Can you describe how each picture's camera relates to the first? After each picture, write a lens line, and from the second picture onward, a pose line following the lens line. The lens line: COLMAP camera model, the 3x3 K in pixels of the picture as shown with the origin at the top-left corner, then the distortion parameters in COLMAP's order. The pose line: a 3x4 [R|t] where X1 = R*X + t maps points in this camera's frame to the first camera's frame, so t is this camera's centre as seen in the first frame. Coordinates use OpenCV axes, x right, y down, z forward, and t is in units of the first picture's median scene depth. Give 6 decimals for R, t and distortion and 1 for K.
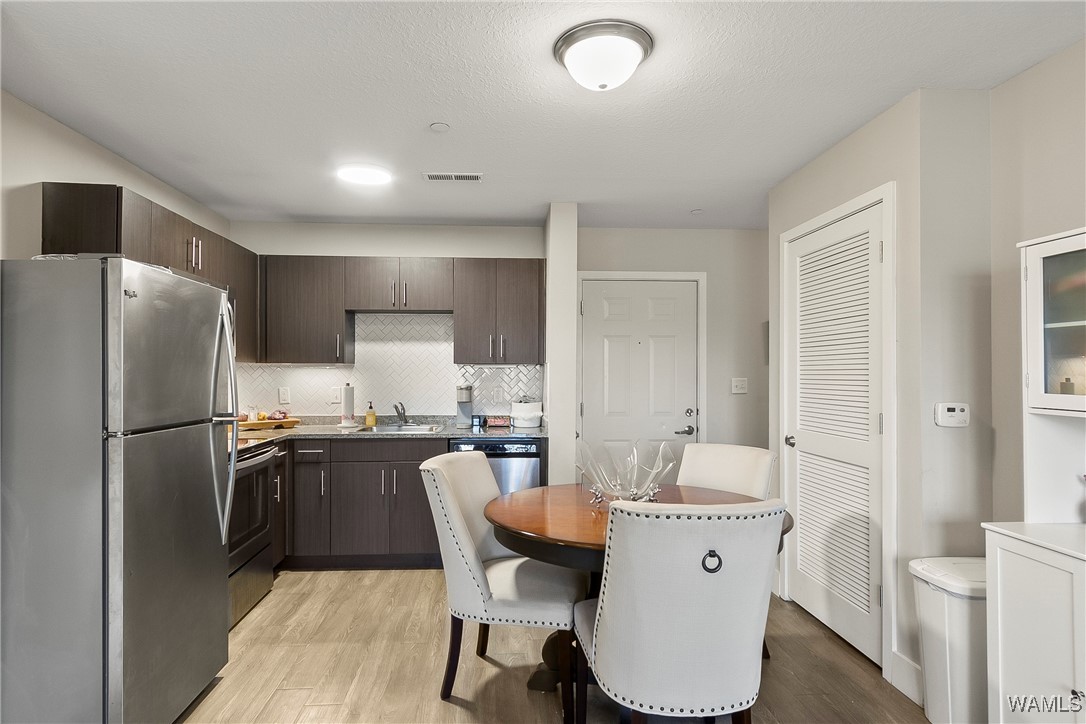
lens RADIAL K [[612.4, 0, 534.5], [0, 612.4, 369.8], [0, 0, 1]] dist [0.010758, -0.000061]
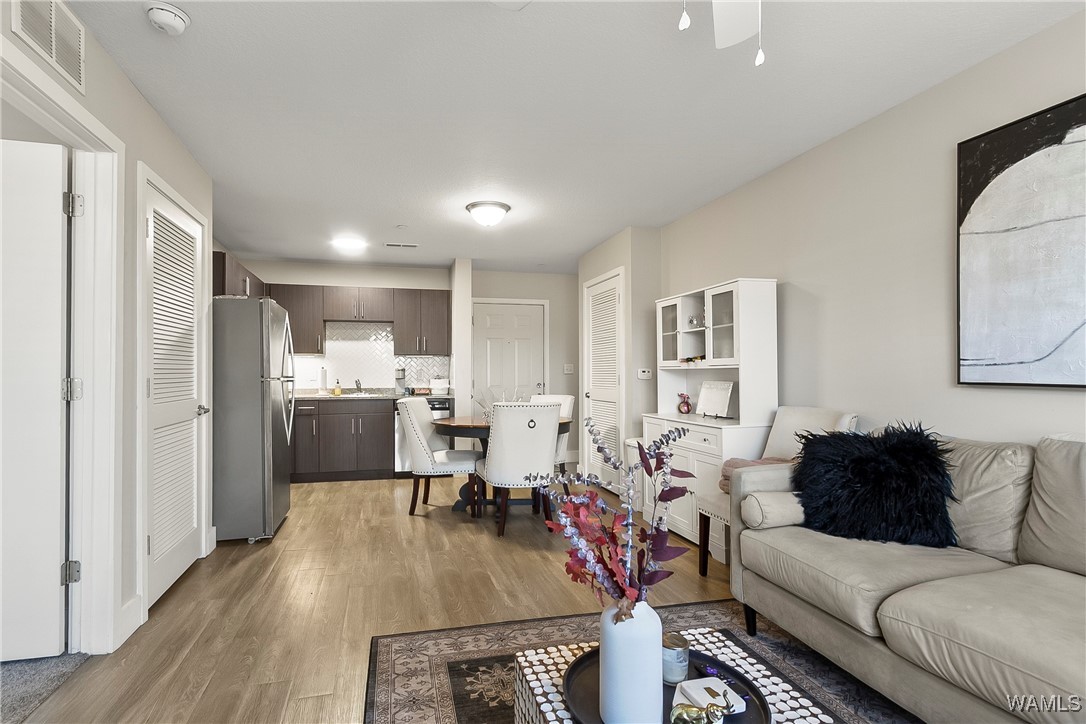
lens RADIAL K [[560.4, 0, 531.9], [0, 560.4, 375.6], [0, 0, 1]] dist [0.006099, -0.001441]
pose [[0.980250, -0.003761, 0.197729, -0.070946], [0.002504, 0.999975, 0.006608, 0.037583], [-0.197749, -0.005982, 0.980235, -0.525852]]
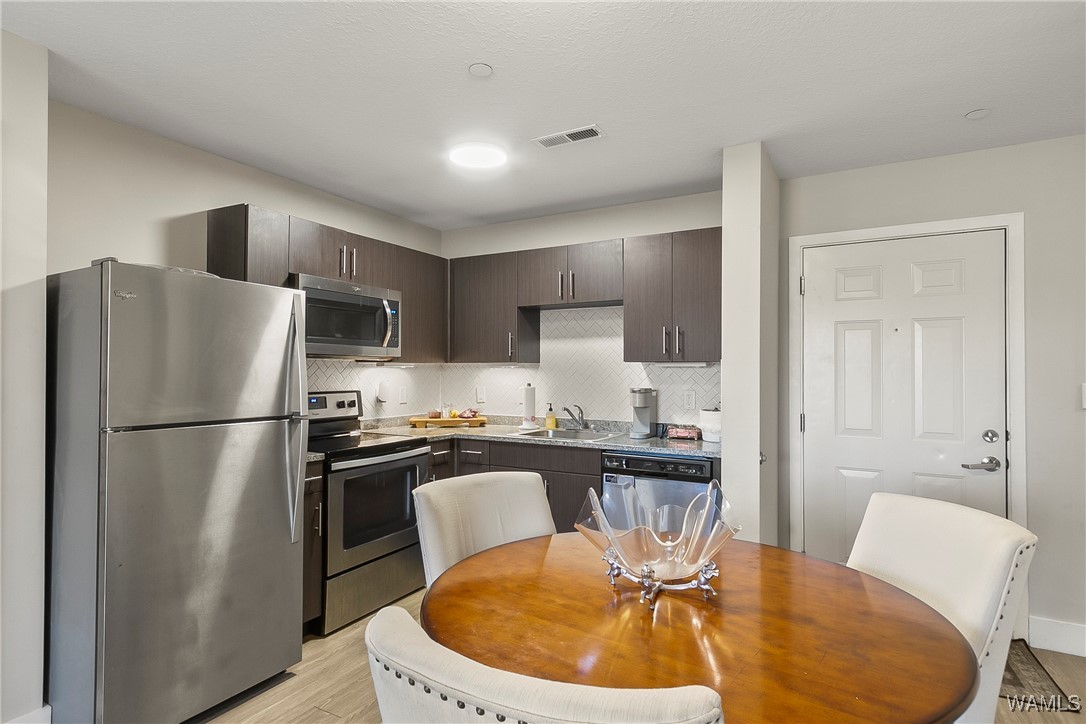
lens RADIAL K [[578.0, 0, 532.6], [0, 578.0, 363.9], [0, 0, 1]] dist [0.008405, -0.004343]
pose [[0.833427, -0.006164, -0.552595, 0.215352], [-0.000497, 0.999929, -0.011904, 0.002356], [0.552630, 0.010196, 0.833365, 0.265748]]
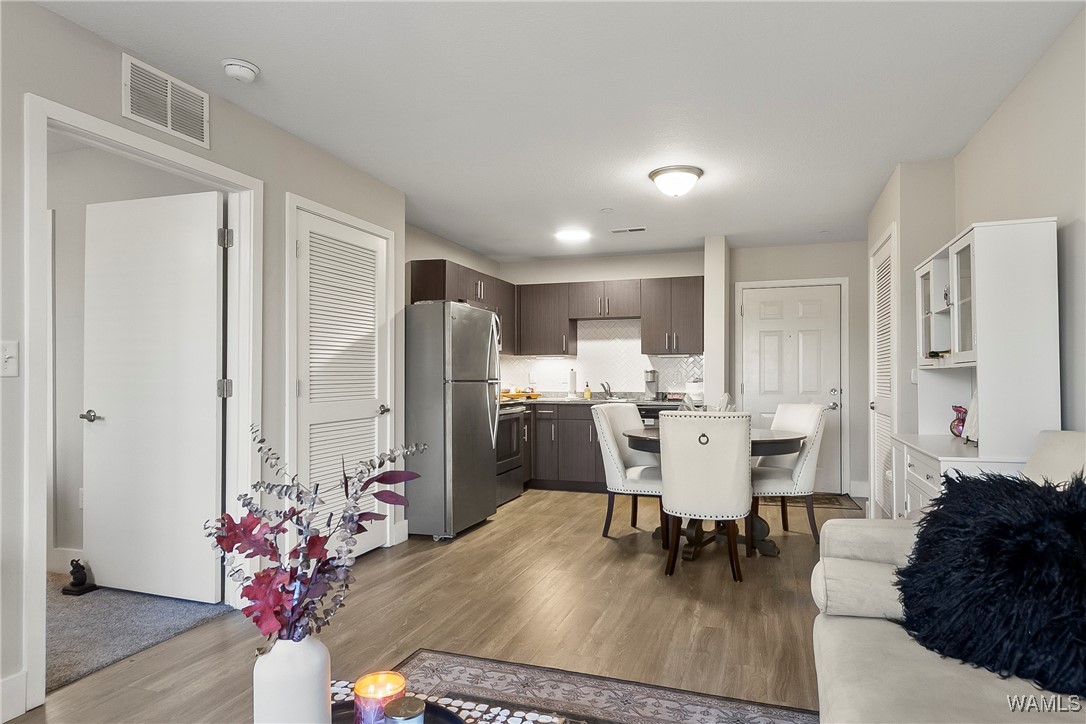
lens RADIAL K [[654.2, 0, 562.4], [0, 654.2, 373.8], [0, 0, 1]] dist [0.013958, -0.009675]
pose [[0.929544, -0.003978, -0.368689, 0.263007], [0.003308, 0.999992, -0.002450, 0.039665], [0.368696, 0.001057, 0.929549, -0.480743]]
